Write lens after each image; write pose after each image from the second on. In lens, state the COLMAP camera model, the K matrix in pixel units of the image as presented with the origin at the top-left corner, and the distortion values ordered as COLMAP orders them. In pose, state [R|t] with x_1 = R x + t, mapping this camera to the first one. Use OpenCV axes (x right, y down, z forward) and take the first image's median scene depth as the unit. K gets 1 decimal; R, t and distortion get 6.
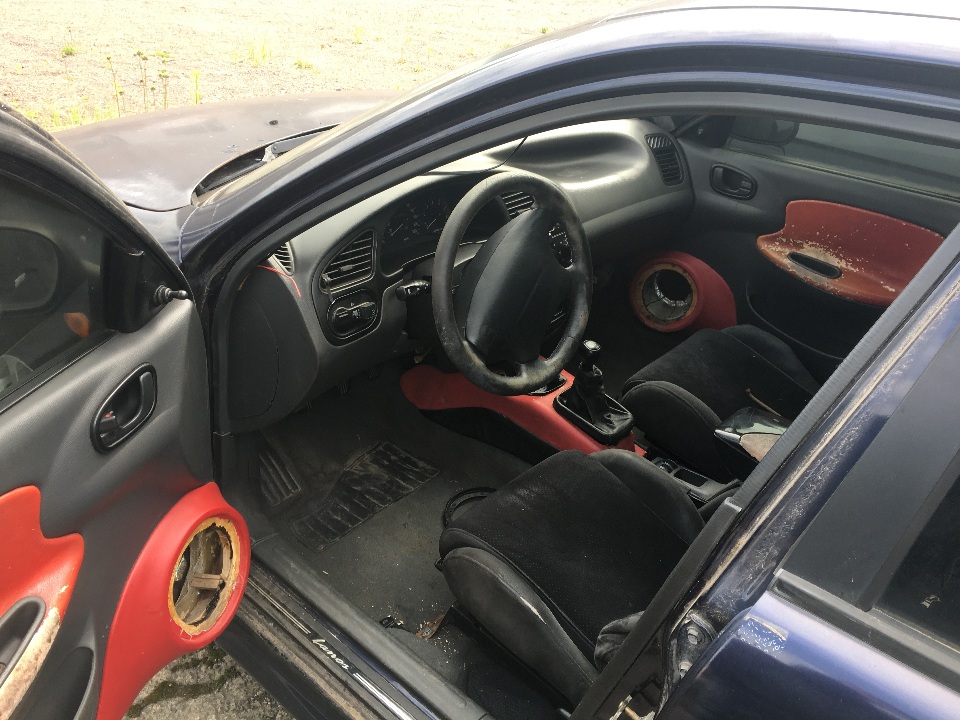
lens RADIAL K [[820.2, 0, 480.1], [0, 820.2, 358.0], [0, 0, 1]] dist [0.099380, -0.152321]
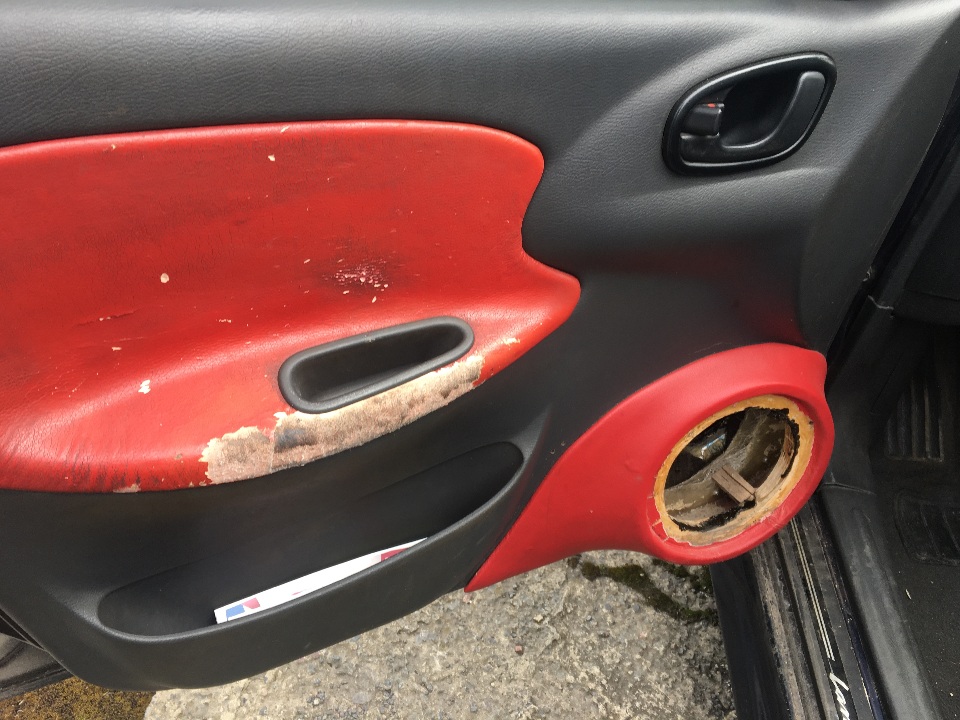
lens RADIAL K [[820.2, 0, 480.1], [0, 820.2, 358.0], [0, 0, 1]] dist [0.099380, -0.152321]
pose [[0.604161, 0.481040, -0.635287, -0.067040], [-0.421160, 0.869548, 0.257896, 0.077742], [0.676471, 0.111747, 0.727942, 0.300670]]
